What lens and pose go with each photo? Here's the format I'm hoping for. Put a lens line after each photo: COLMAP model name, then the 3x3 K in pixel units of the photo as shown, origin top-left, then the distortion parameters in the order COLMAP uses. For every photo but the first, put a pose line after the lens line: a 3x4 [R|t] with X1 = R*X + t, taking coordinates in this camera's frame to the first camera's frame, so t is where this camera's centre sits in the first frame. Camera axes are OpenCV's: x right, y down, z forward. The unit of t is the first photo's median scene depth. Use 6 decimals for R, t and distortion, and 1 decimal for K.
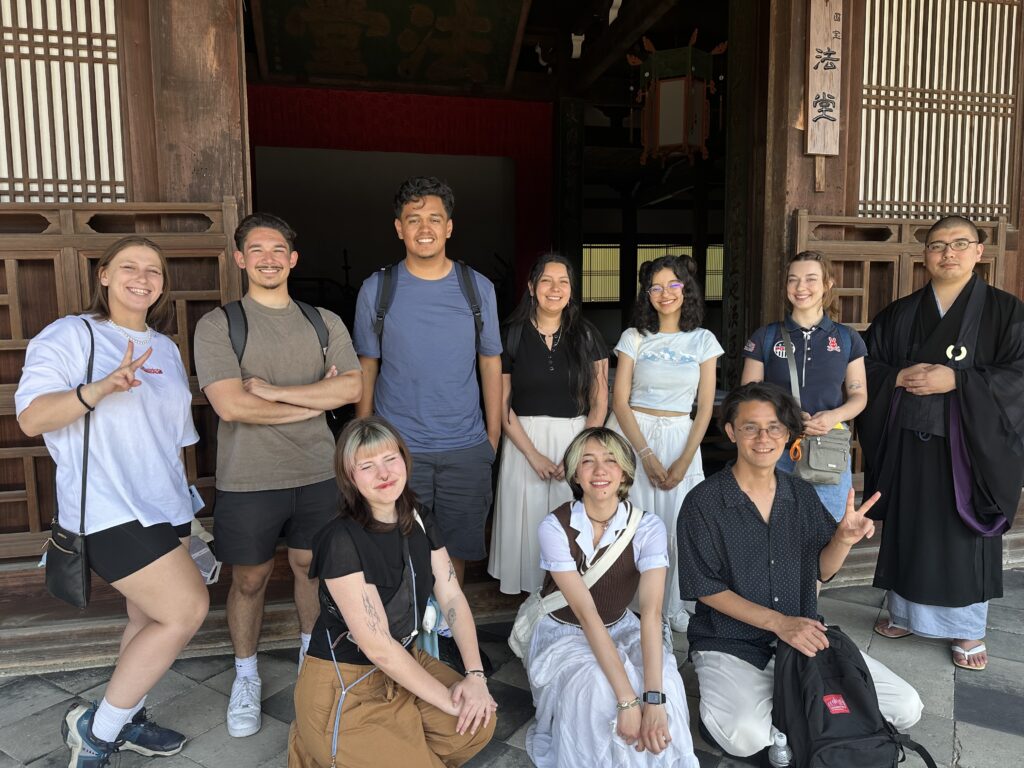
lens RADIAL K [[706.6, 0, 505.5], [0, 706.6, 384.3], [0, 0, 1]] dist [-0.002162, -0.000642]
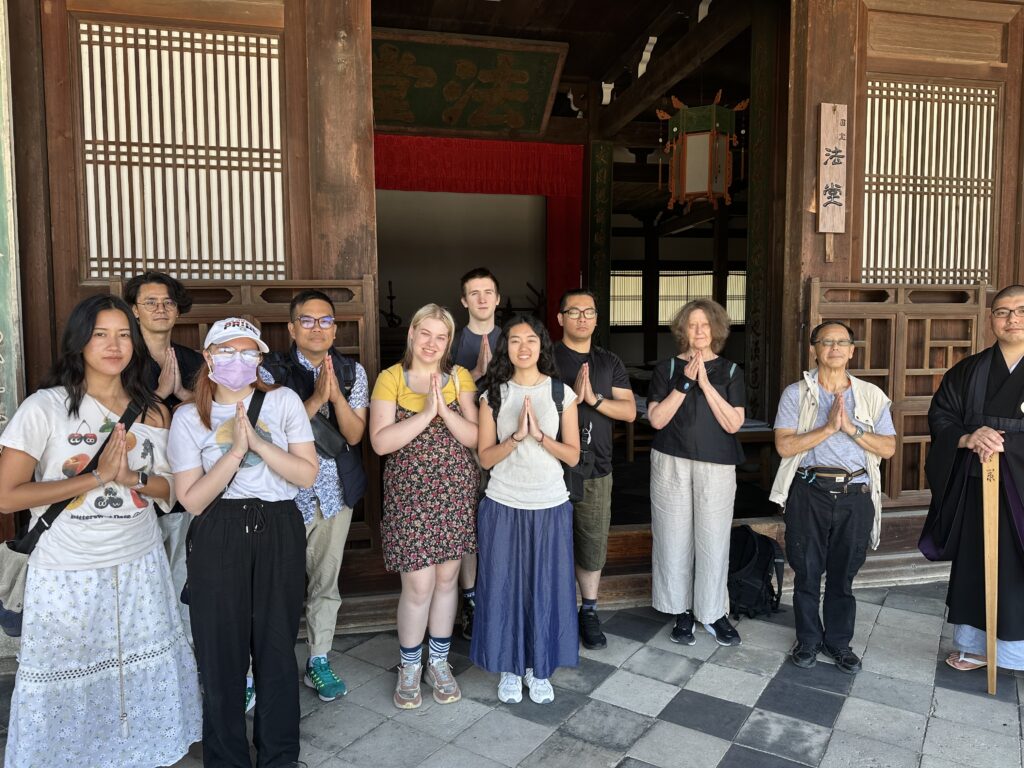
lens RADIAL K [[698.4, 0, 512.0], [0, 698.4, 384.0], [0, 0, 1]] dist [0.003777, -0.003523]
pose [[0.999813, 0.005932, -0.018421, -0.076525], [-0.006418, 0.999631, -0.026400, -0.025374], [0.018258, 0.026513, 0.999482, -0.202777]]
